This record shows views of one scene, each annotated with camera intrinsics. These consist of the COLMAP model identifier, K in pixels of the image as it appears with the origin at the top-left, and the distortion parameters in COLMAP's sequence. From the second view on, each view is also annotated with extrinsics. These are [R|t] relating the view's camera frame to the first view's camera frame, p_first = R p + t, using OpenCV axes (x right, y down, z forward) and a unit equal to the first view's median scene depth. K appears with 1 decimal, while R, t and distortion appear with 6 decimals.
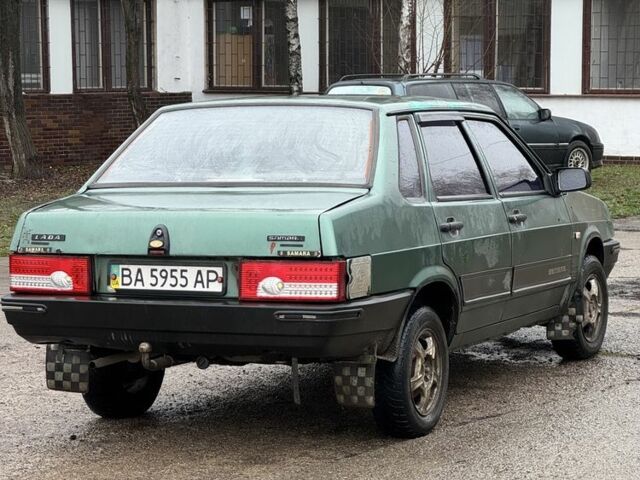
lens RADIAL K [[1985.6, 0, 320.6], [0, 1985.6, 243.1], [0, 0, 1]] dist [-0.179044, 0.000000]
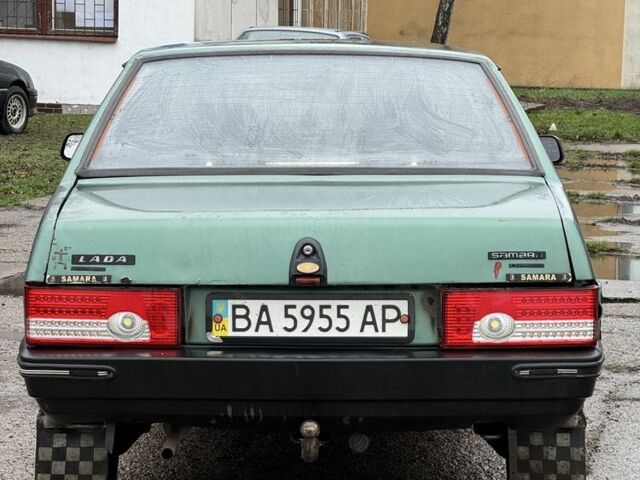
lens RADIAL K [[1985.6, 0, 319.6], [0, 1985.6, 234.2], [0, 0, 1]] dist [-0.179044, 0.000000]
pose [[0.906658, -0.024976, 0.421126, -0.346748], [0.013614, 0.999458, 0.029965, -0.029384], [-0.421646, -0.021435, 0.906507, 0.401297]]
